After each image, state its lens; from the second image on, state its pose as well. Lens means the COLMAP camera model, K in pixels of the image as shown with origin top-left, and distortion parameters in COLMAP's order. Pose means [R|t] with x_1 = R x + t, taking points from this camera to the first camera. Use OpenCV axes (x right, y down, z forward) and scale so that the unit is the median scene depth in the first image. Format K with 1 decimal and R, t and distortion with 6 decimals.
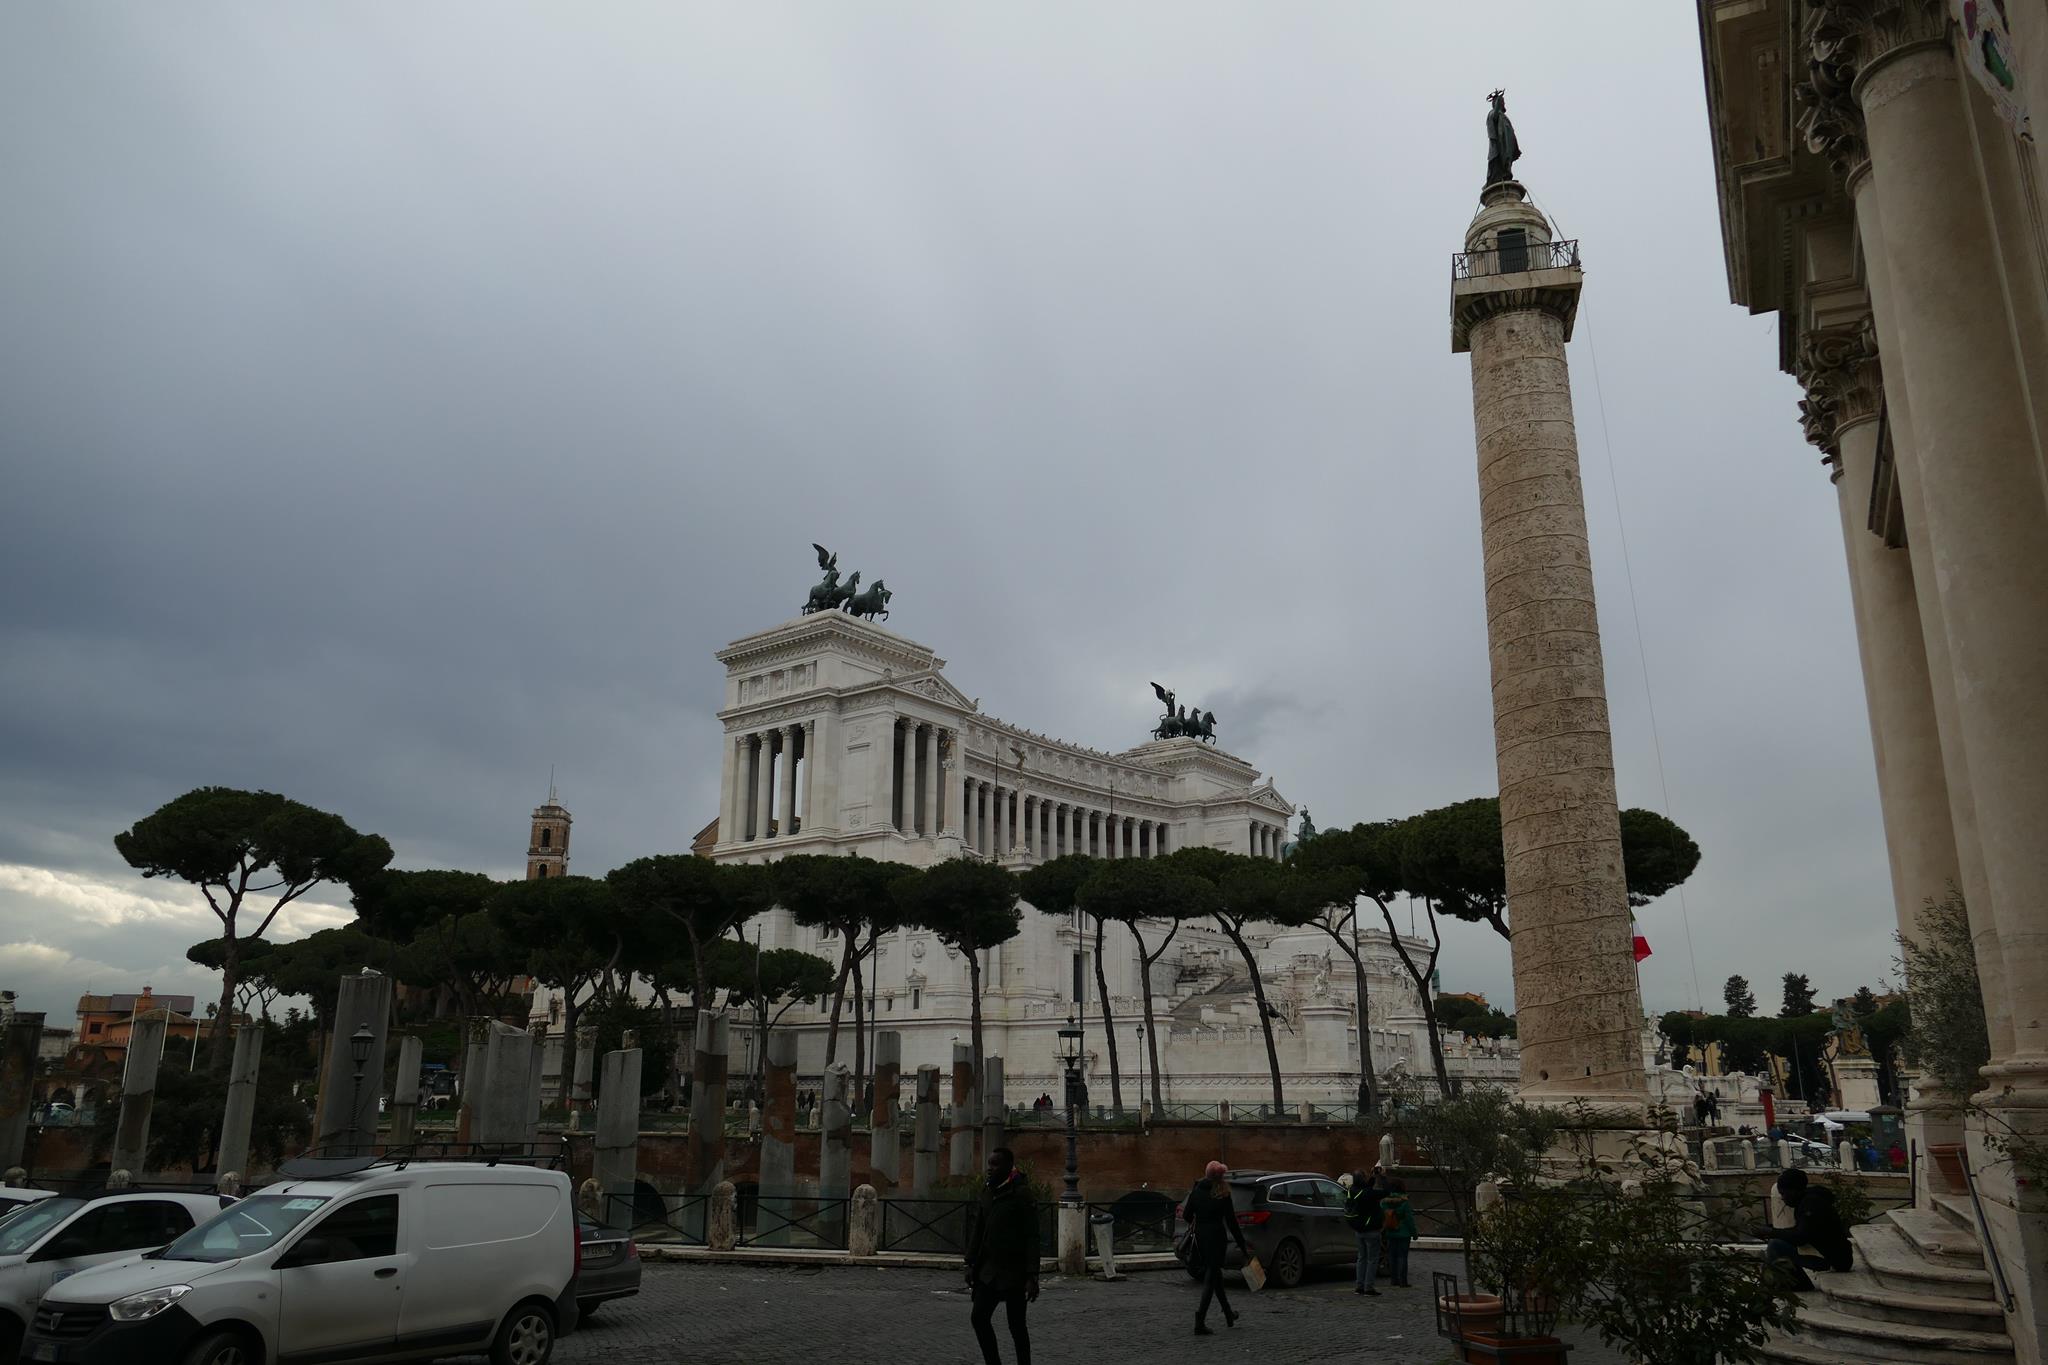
lens RADIAL K [[1484.7, 0, 1026.6], [0, 1484.7, 683.3], [0, 0, 1]] dist [0.001056, 0.001847]
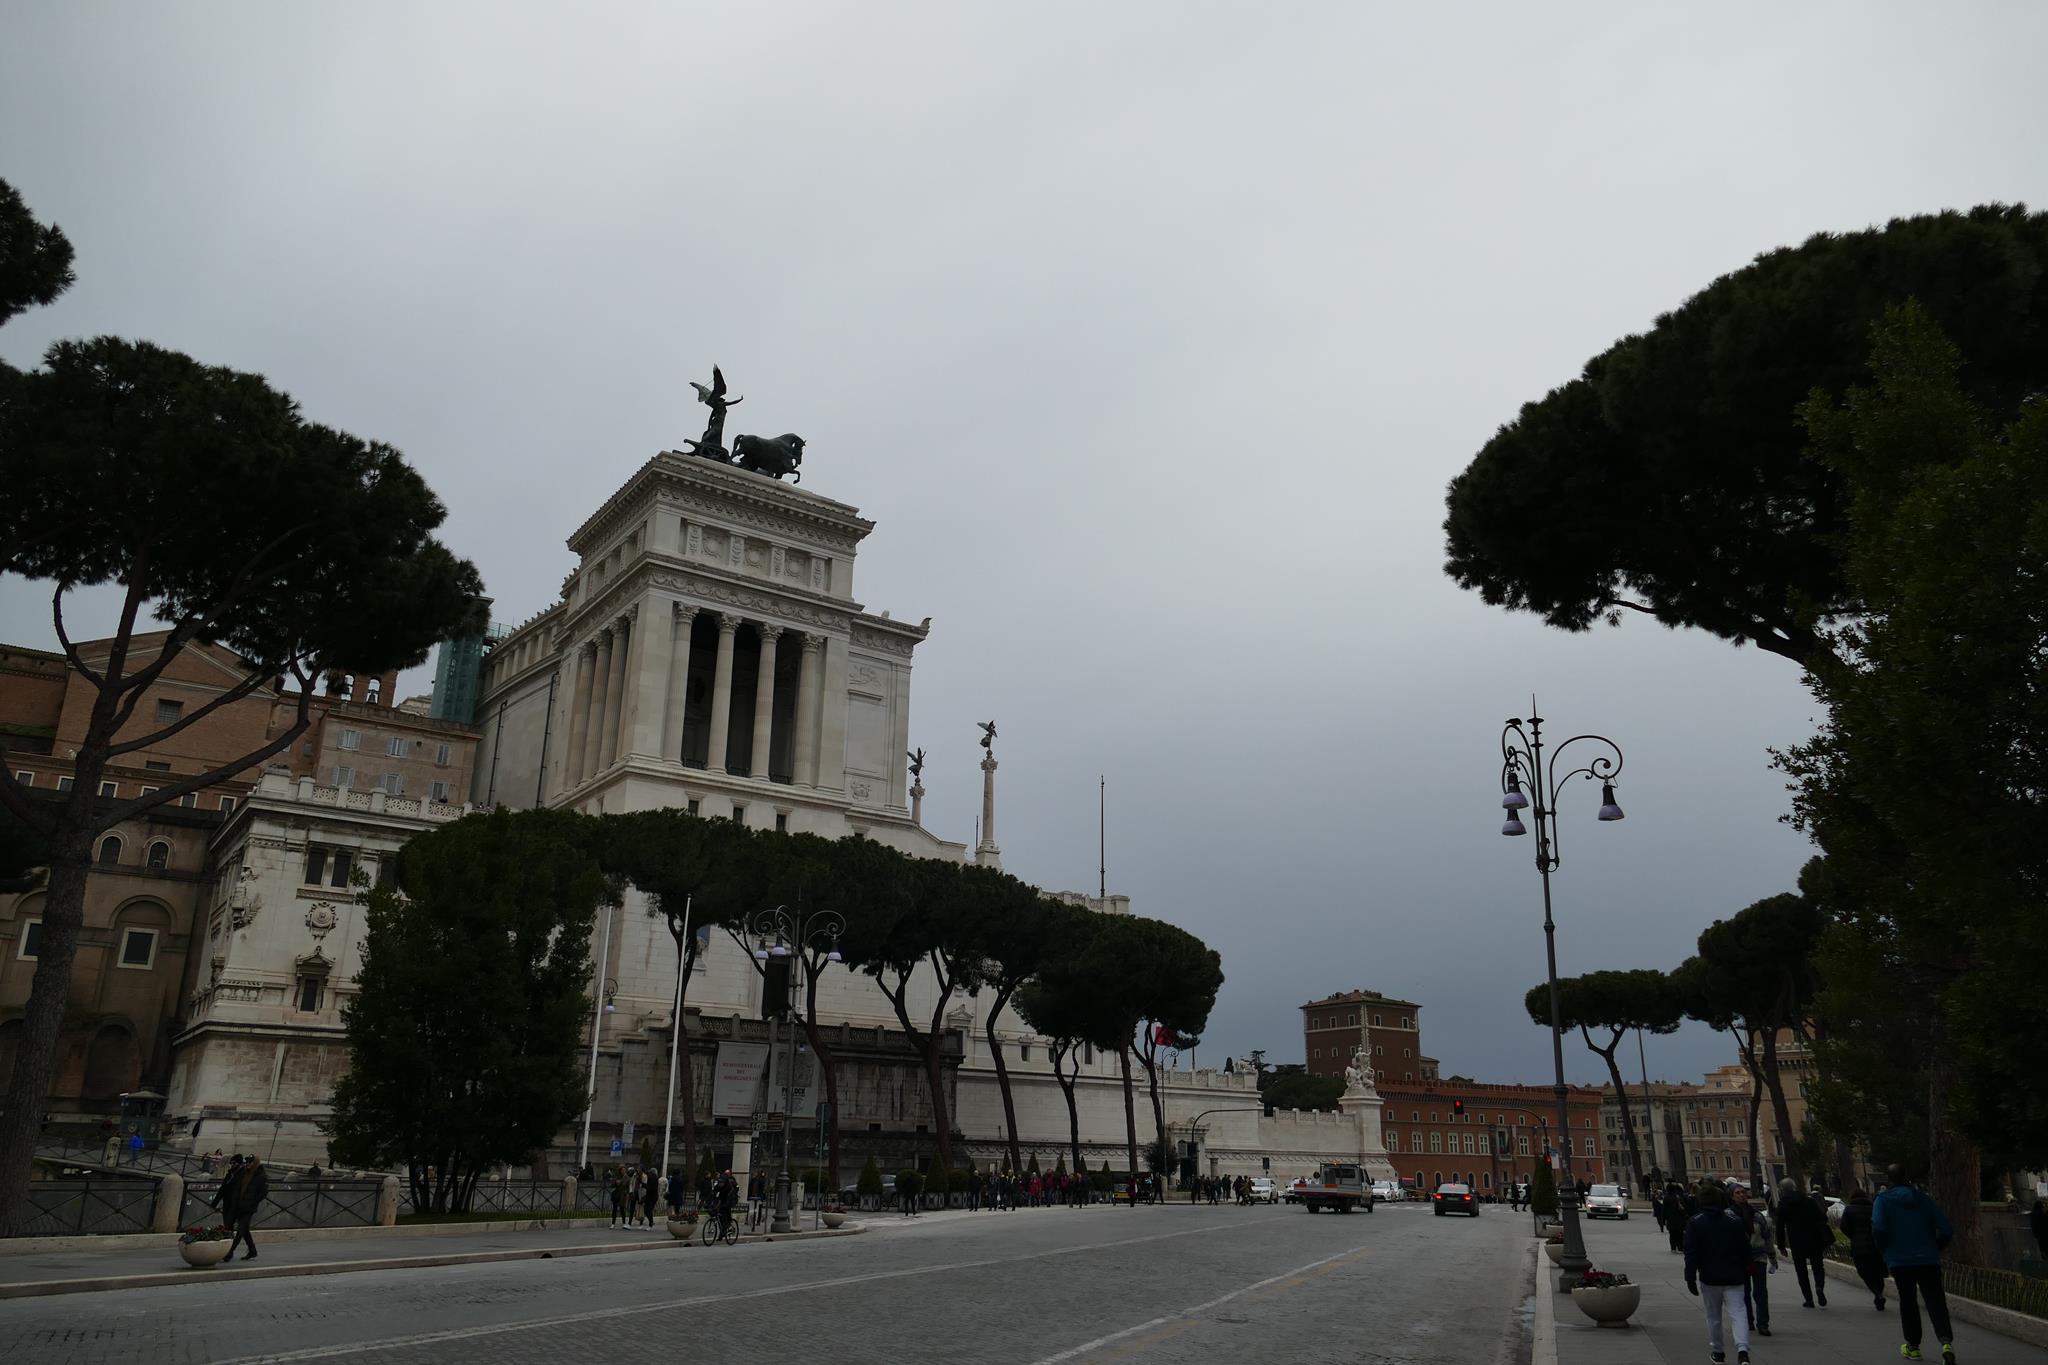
lens RADIAL K [[1484.7, 0, 1023.2], [0, 1484.7, 682.6], [0, 0, 1]] dist [0.001056, 0.001847]
pose [[0.284511, 0.287481, 0.914553, -0.766130], [-0.293307, 0.934336, -0.202454, 0.162343], [-0.912702, -0.210645, 0.350149, 0.642544]]
